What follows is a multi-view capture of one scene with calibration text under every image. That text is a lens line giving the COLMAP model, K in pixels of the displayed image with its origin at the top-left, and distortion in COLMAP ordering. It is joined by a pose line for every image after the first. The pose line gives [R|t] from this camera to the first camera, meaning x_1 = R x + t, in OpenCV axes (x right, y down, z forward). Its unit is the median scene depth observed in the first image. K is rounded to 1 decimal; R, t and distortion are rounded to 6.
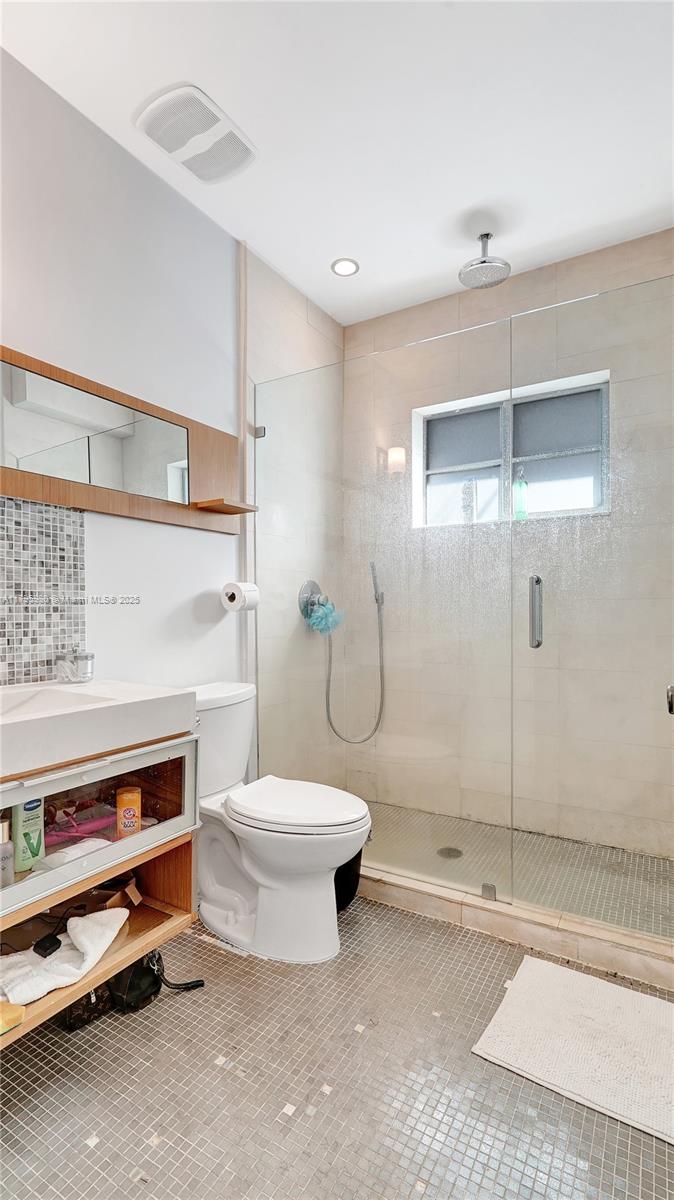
lens RADIAL K [[542.6, 0, 335.2], [0, 542.6, 604.9], [0, 0, 1]] dist [-0.016542, 0.005680]
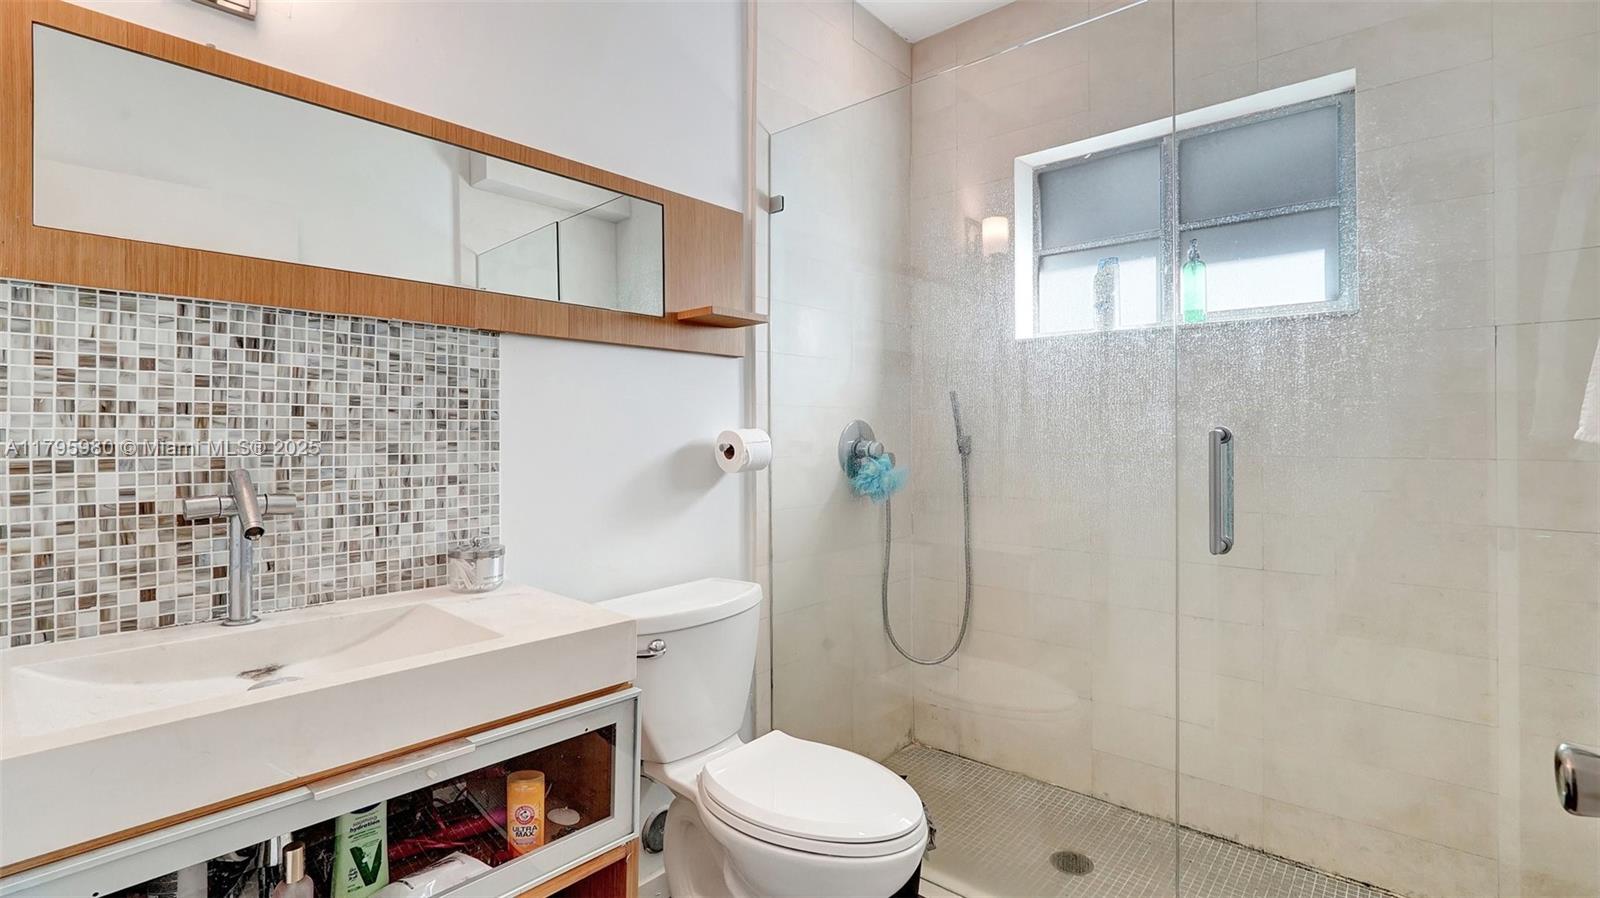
lens RADIAL K [[723.4, 0, 794.9], [0, 723.4, 423.6], [0, 0, 1]] dist [-0.016542, 0.005680]
pose [[0.984117, 0.001417, -0.177515, 0.045918], [-0.003685, 0.999916, -0.012451, -0.036431], [0.177482, 0.012908, 0.984039, 0.126876]]
